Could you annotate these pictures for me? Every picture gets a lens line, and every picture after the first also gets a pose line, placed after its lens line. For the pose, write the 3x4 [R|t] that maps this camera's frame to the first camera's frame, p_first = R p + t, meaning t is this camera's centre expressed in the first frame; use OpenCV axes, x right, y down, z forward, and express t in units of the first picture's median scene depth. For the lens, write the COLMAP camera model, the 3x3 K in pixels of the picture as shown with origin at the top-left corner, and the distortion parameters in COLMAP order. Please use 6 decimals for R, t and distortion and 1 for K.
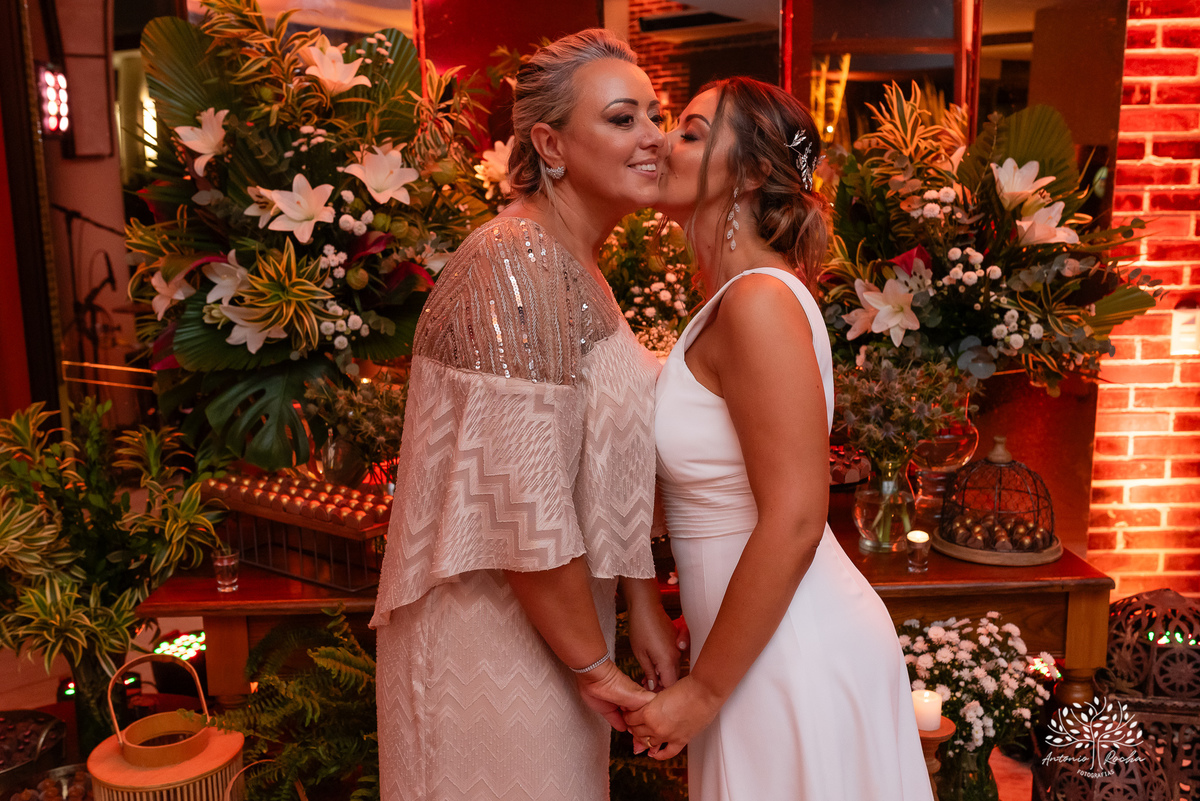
lens RADIAL K [[1172.8, 0, 557.8], [0, 1172.8, 379.3], [0, 0, 1]] dist [-0.002909, 0.000000]
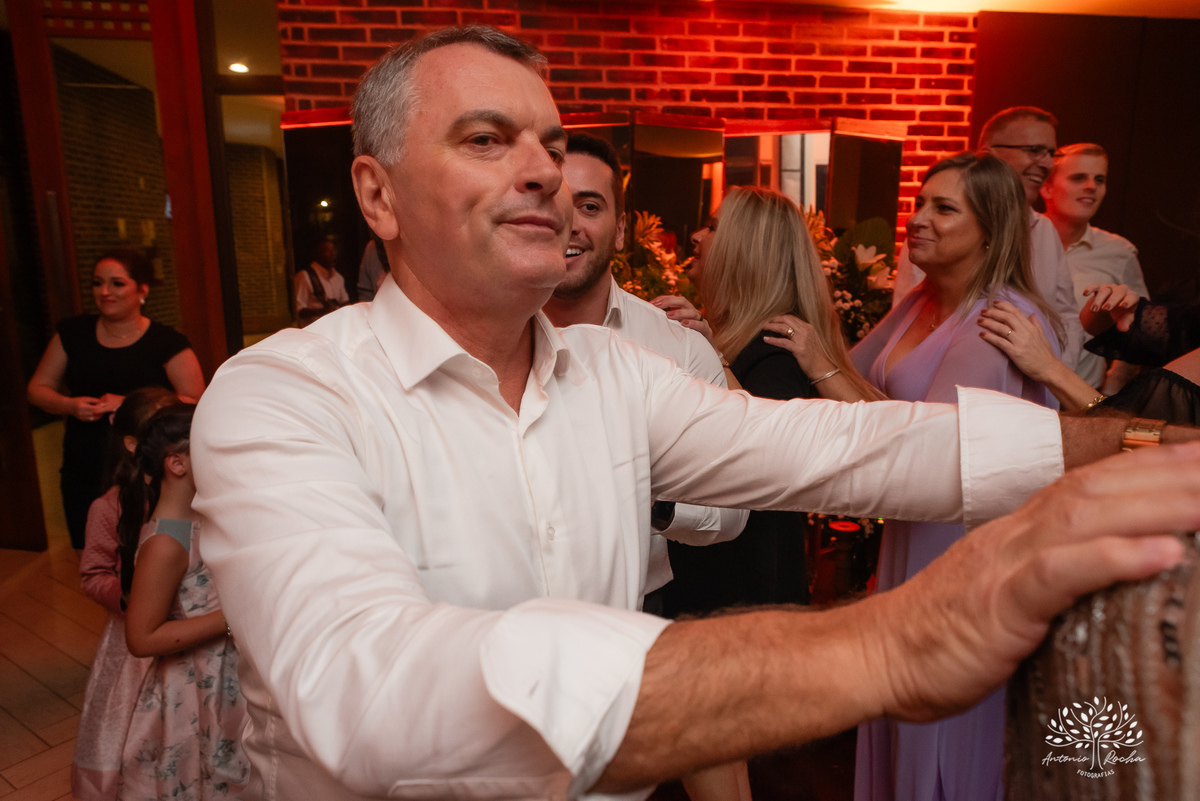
lens RADIAL K [[811.4, 0, 579.7], [0, 811.4, 393.8], [0, 0, 1]] dist [0.007109, -0.008647]
pose [[0.990582, -0.016446, 0.135931, -0.266726], [0.015043, 0.999823, 0.011338, 0.036372], [-0.136093, -0.009186, 0.990653, -0.269256]]
